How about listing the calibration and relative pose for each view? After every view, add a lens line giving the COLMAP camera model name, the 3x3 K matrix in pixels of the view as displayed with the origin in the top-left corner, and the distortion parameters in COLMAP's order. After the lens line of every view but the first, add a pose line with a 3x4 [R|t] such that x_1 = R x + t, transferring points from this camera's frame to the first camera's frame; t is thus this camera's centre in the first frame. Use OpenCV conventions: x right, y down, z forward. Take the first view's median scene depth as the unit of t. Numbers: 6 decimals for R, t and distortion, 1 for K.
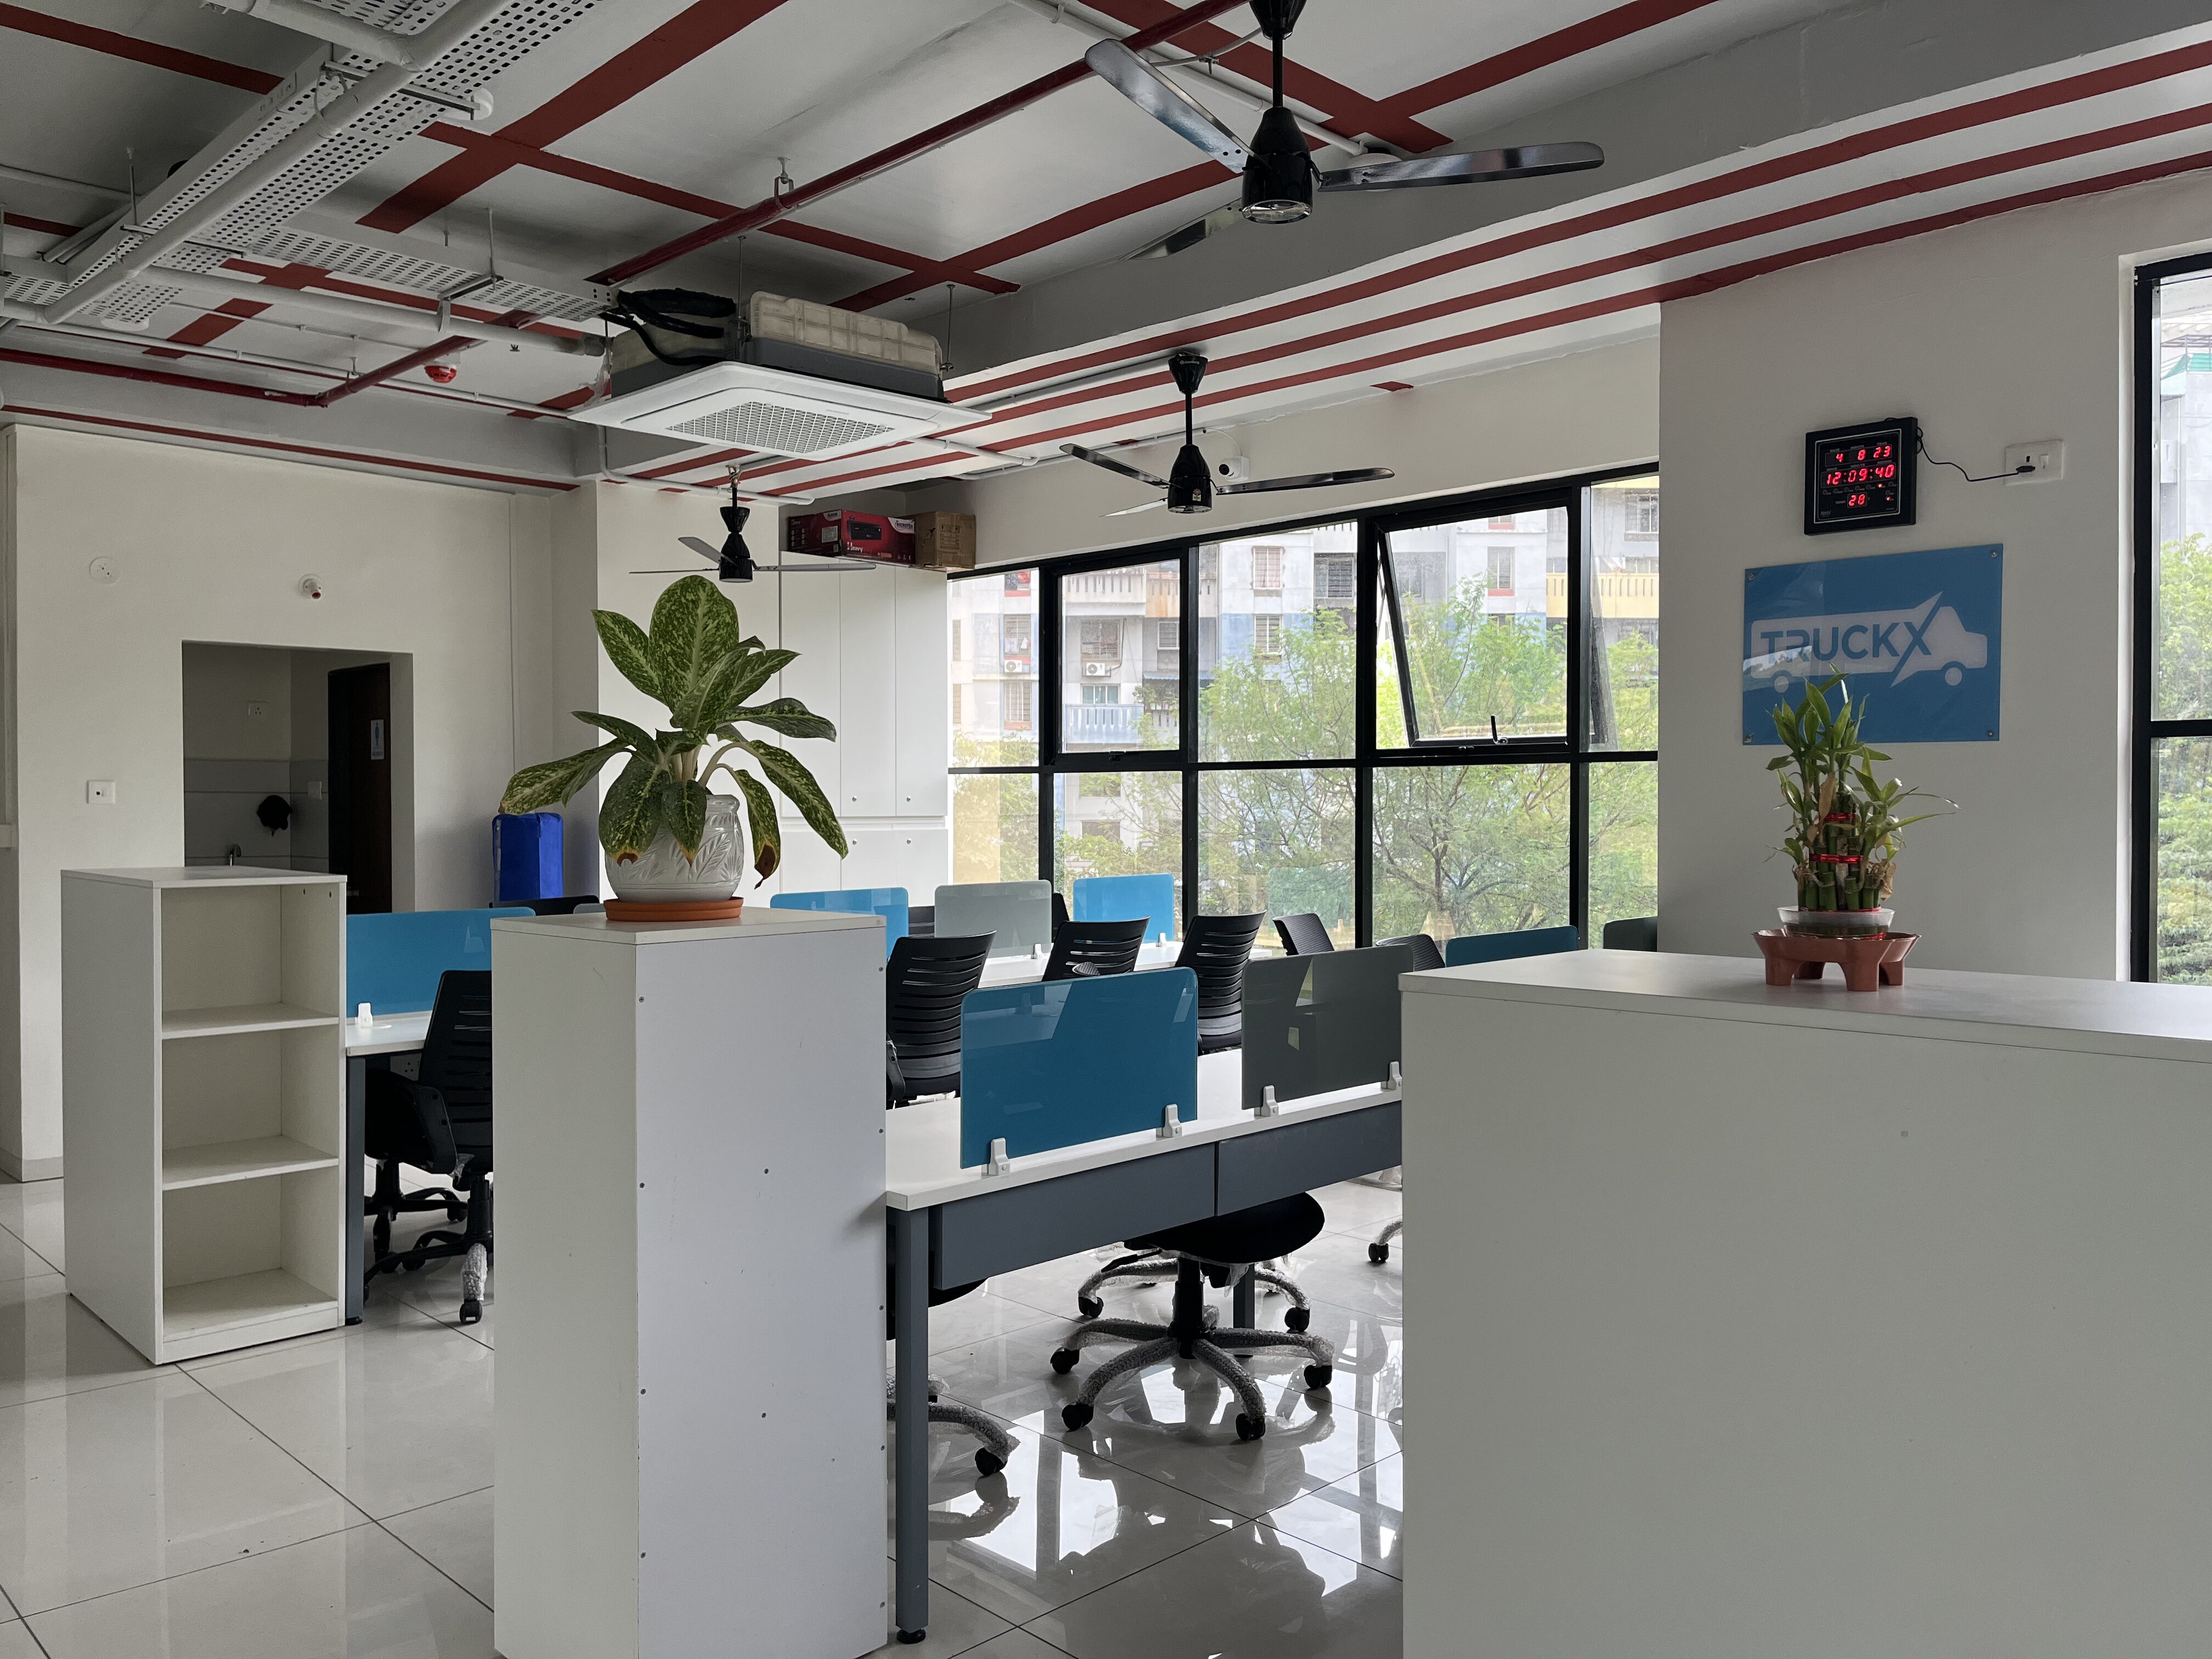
lens RADIAL K [[1697.3, 0, 1110.4], [0, 1697.3, 822.9], [0, 0, 1]] dist [0.057896, -0.064939]
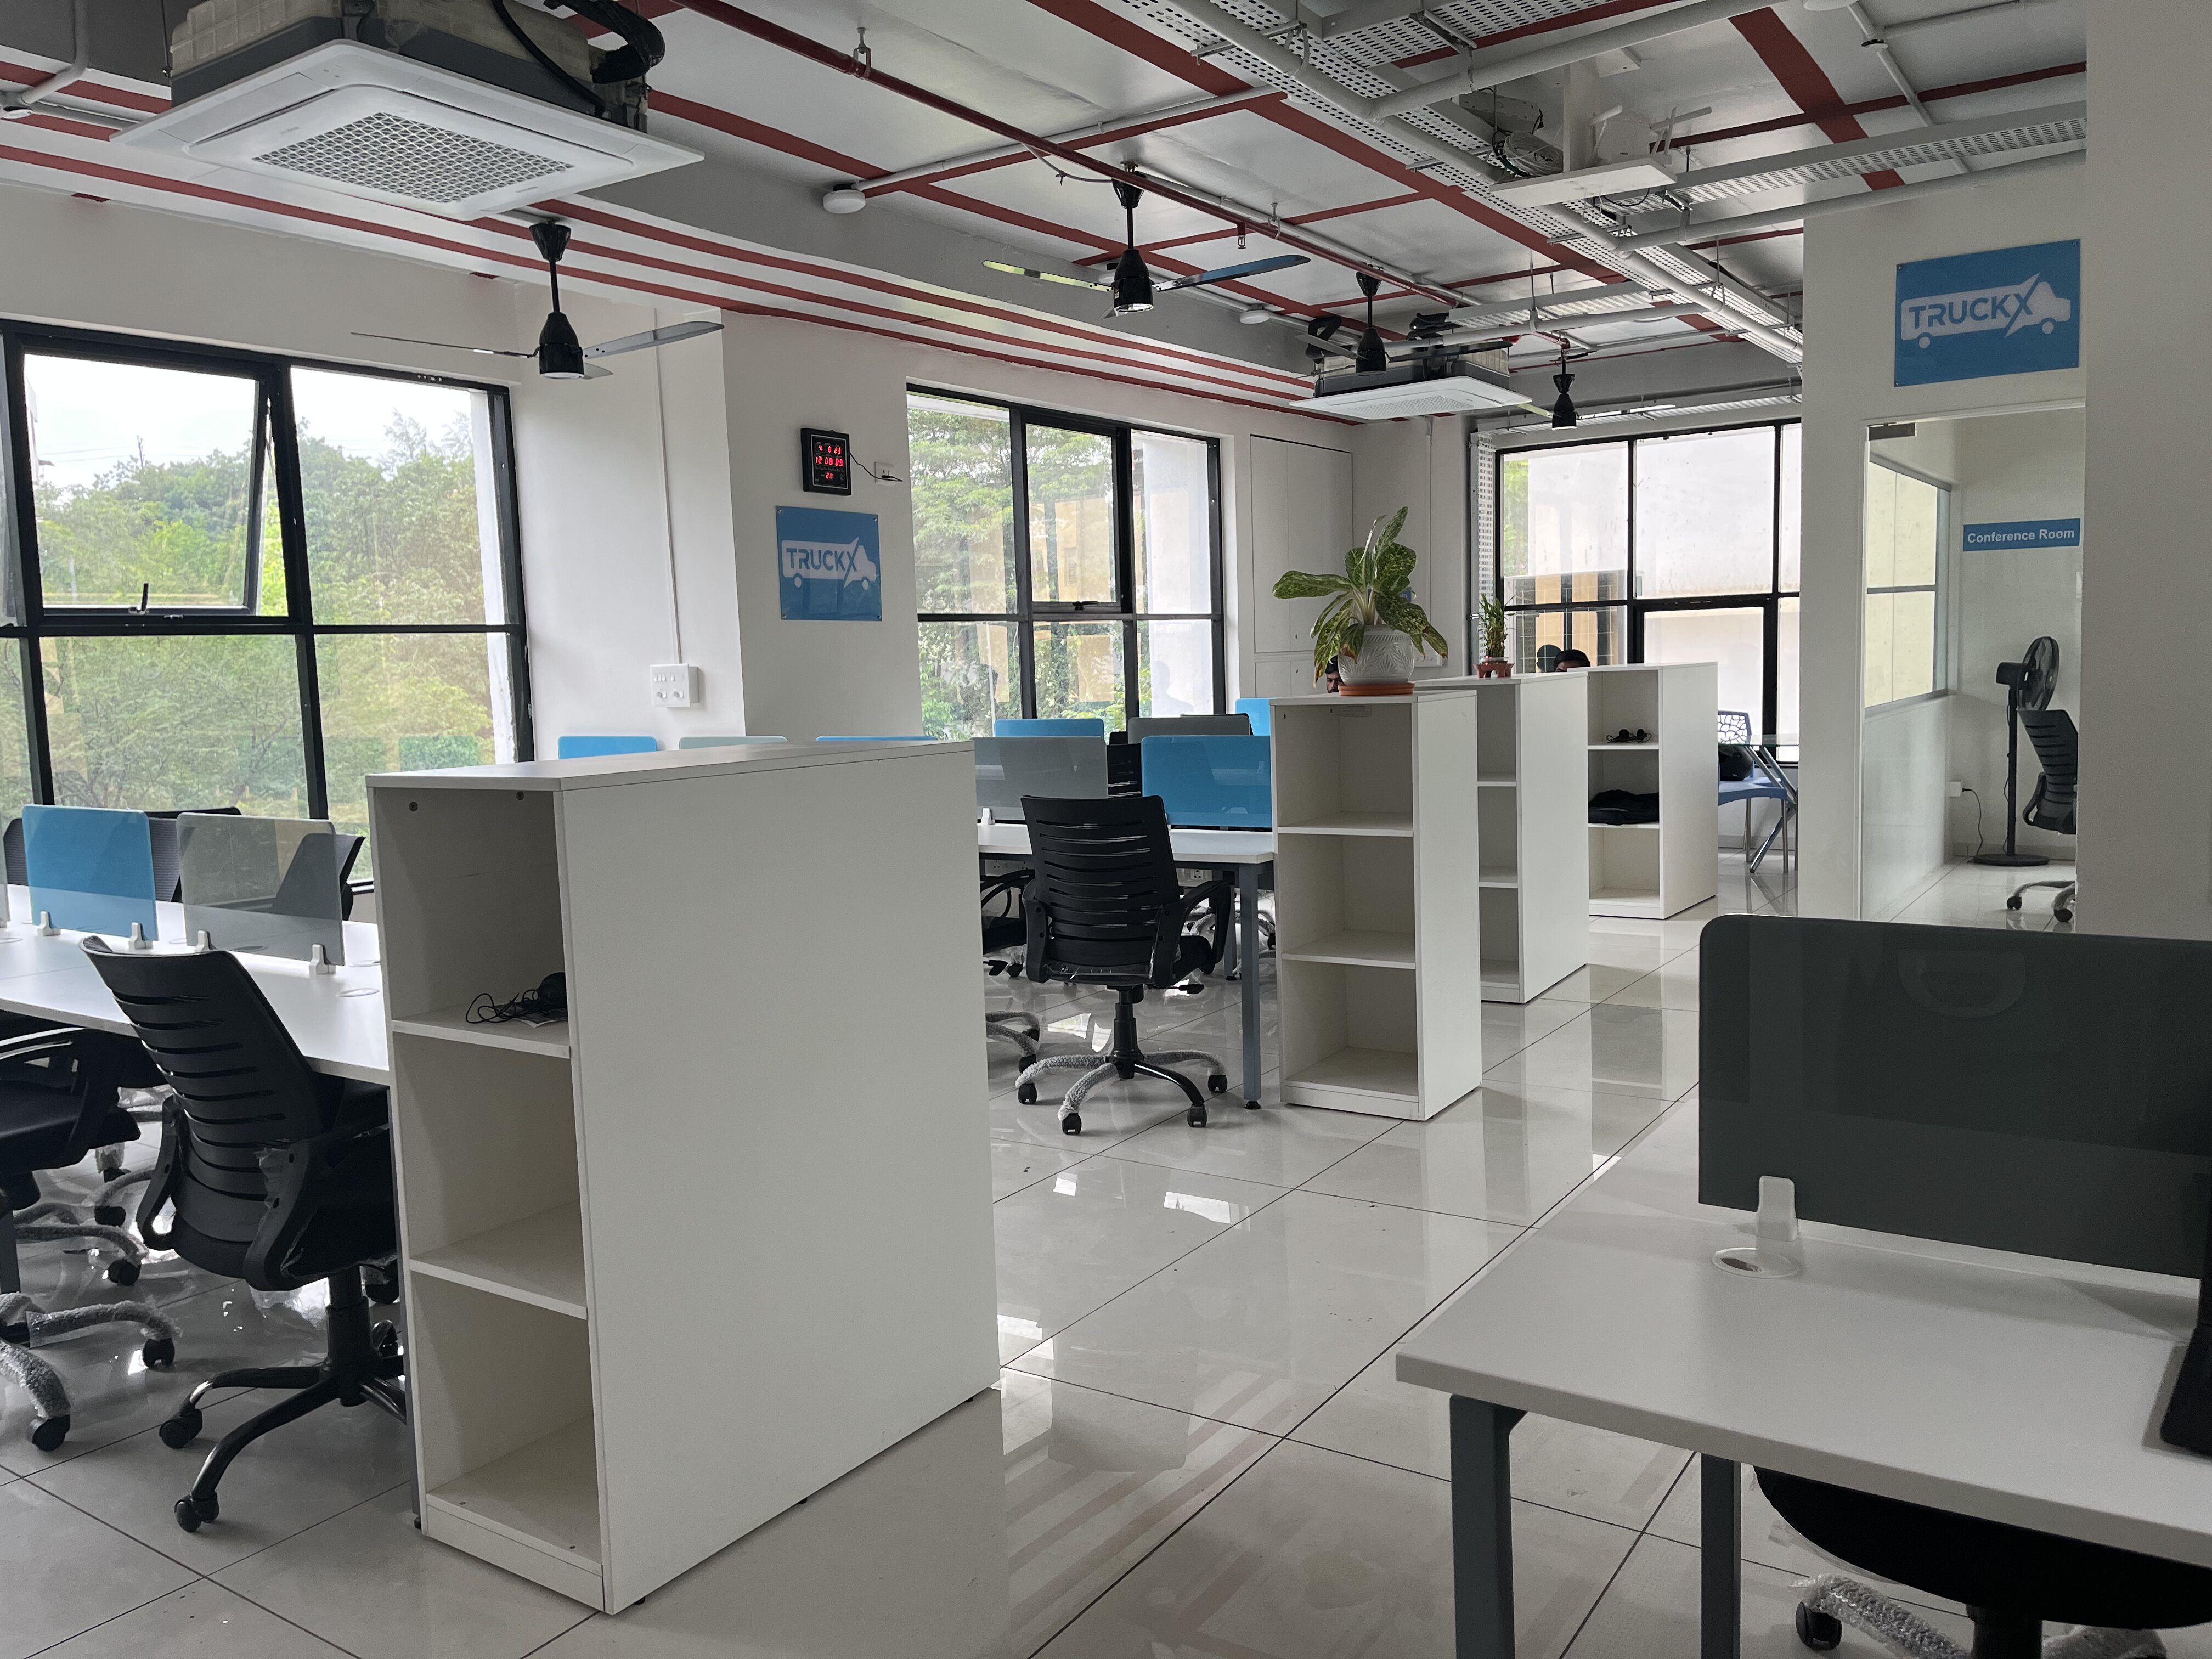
lens RADIAL K [[1697.3, 0, 1084.9], [0, 1697.3, 831.1], [0, 0, 1]] dist [0.057896, -0.064939]
pose [[-0.201866, -0.086570, 0.975580, -1.283694], [0.052672, 0.993685, 0.099076, 0.007023], [-0.977996, 0.071386, -0.196032, 1.103335]]
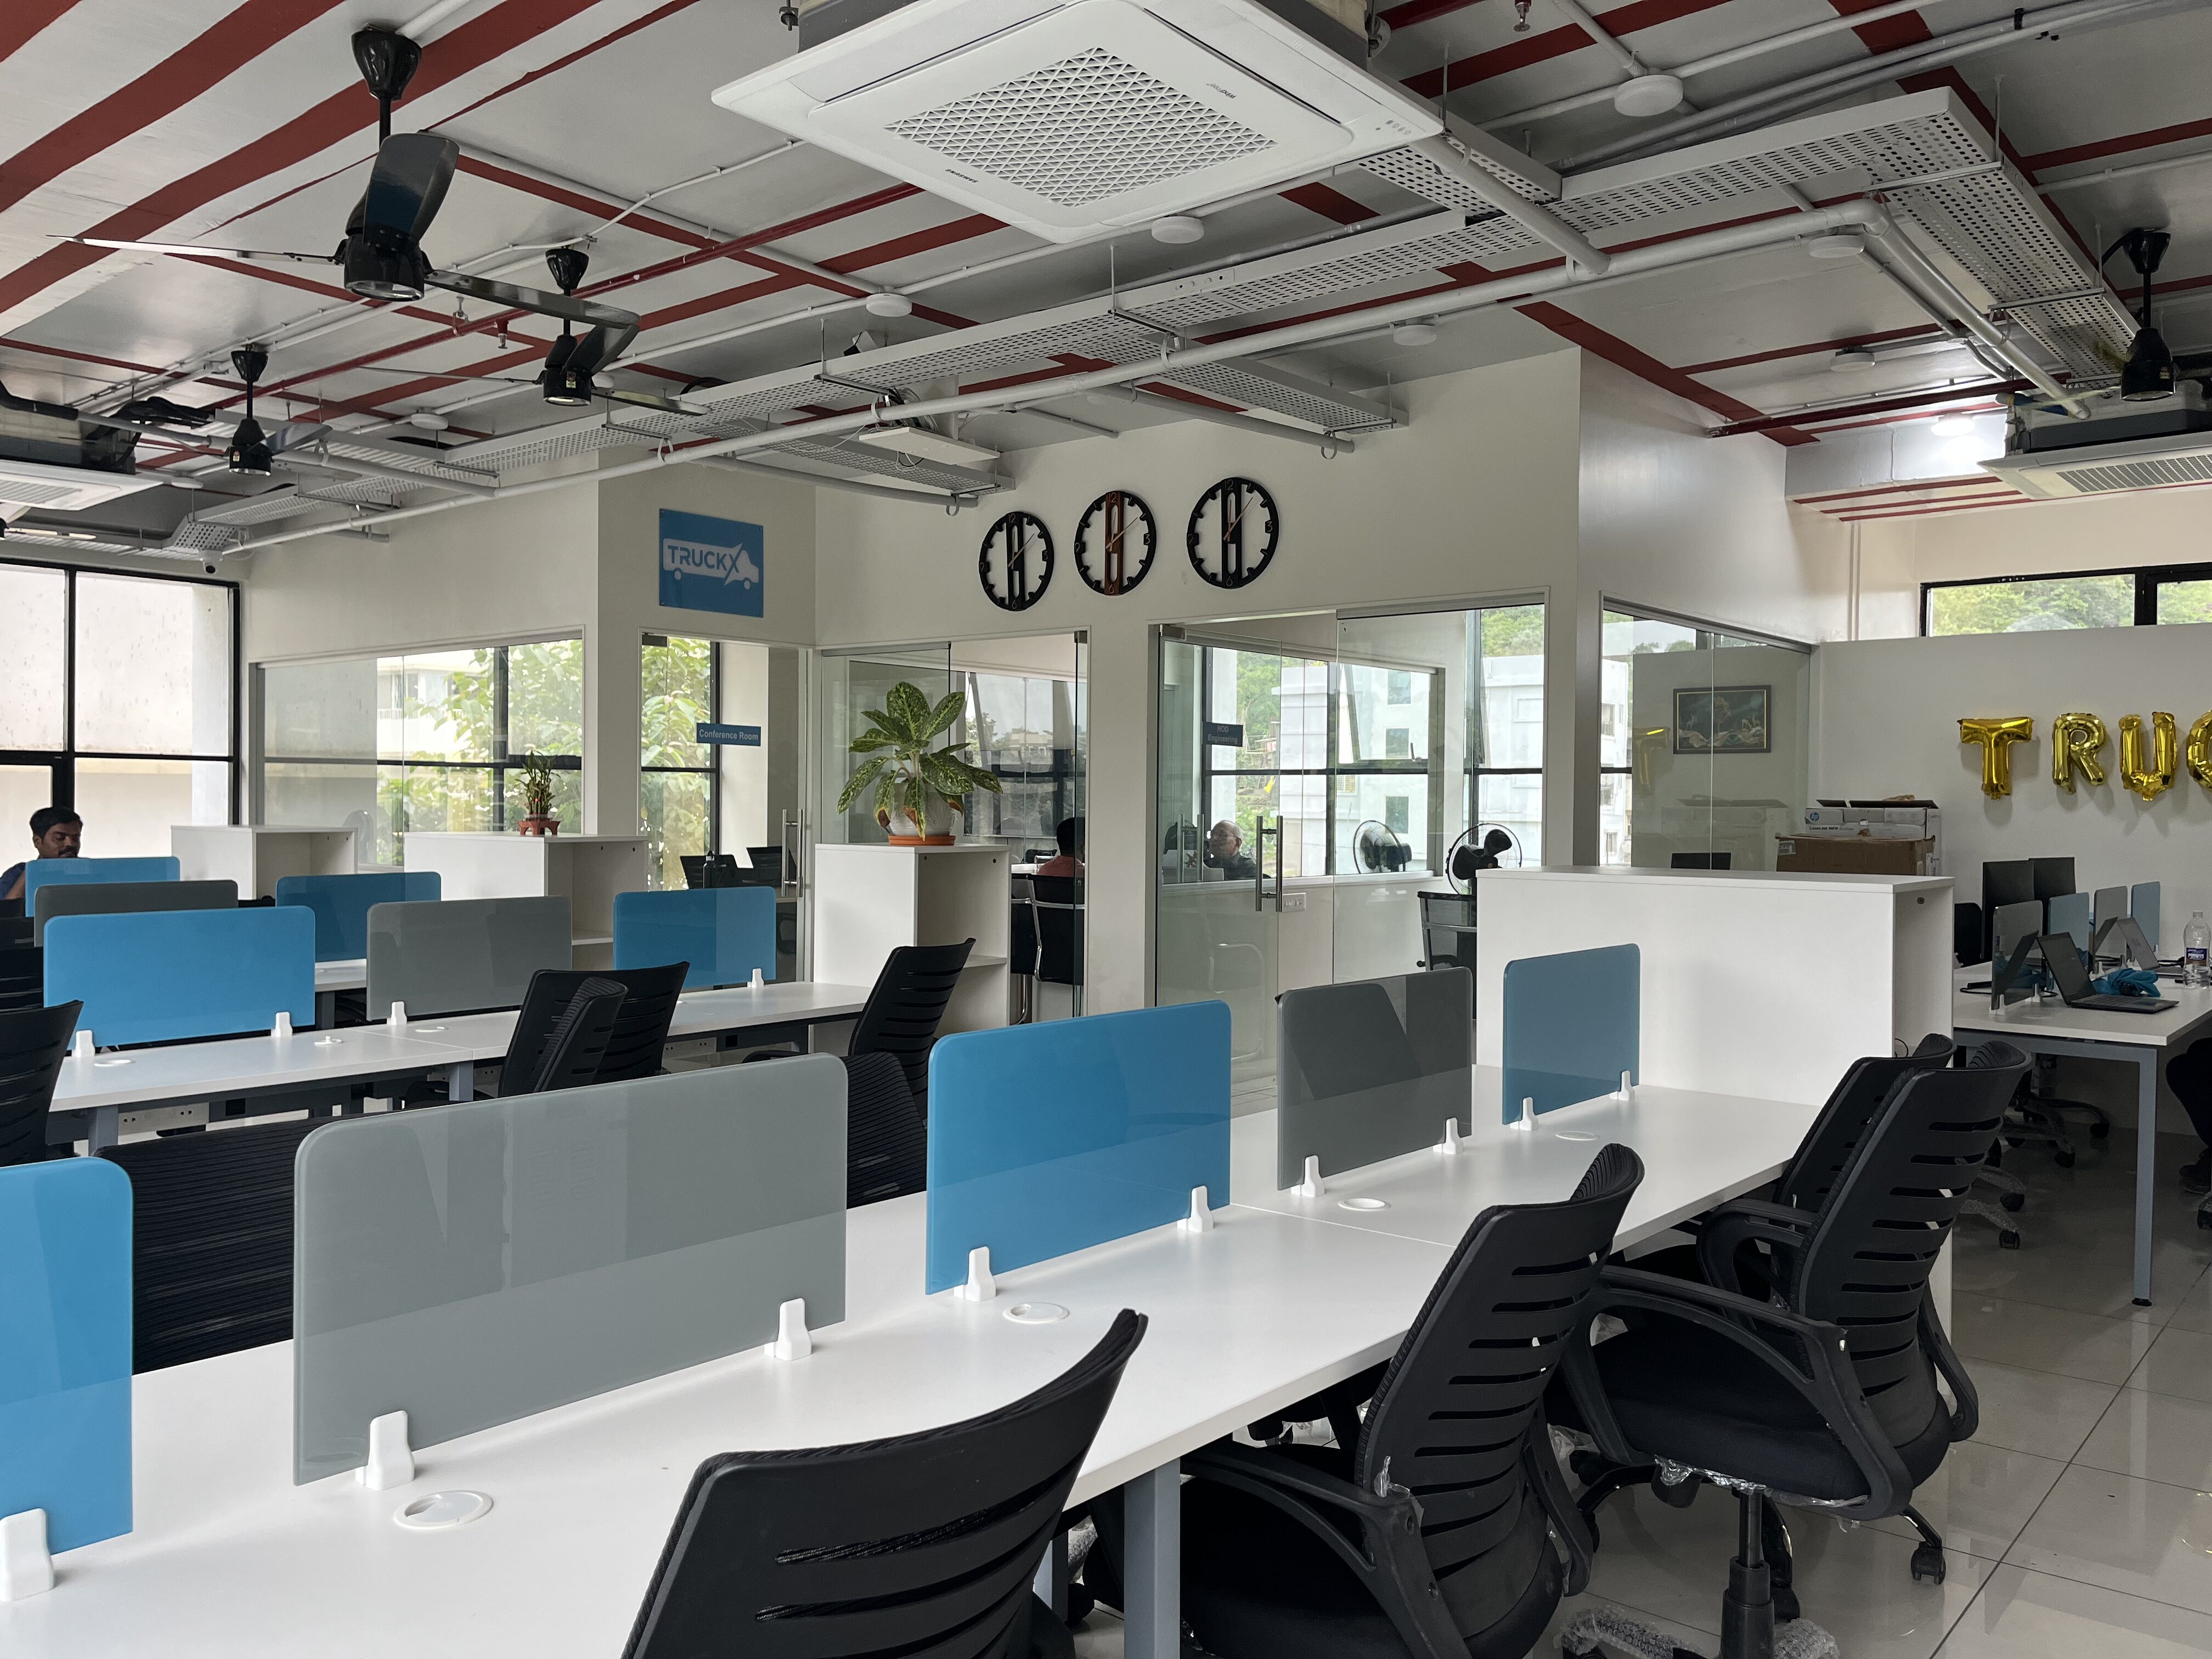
lens RADIAL K [[1697.3, 0, 1061.9], [0, 1697.3, 784.9], [0, 0, 1]] dist [0.057896, -0.064939]
pose [[-0.996609, -0.007533, -0.081932, -0.170935], [-0.008385, 0.999914, 0.010066, -0.024148], [0.081849, 0.010719, -0.996587, 1.973681]]
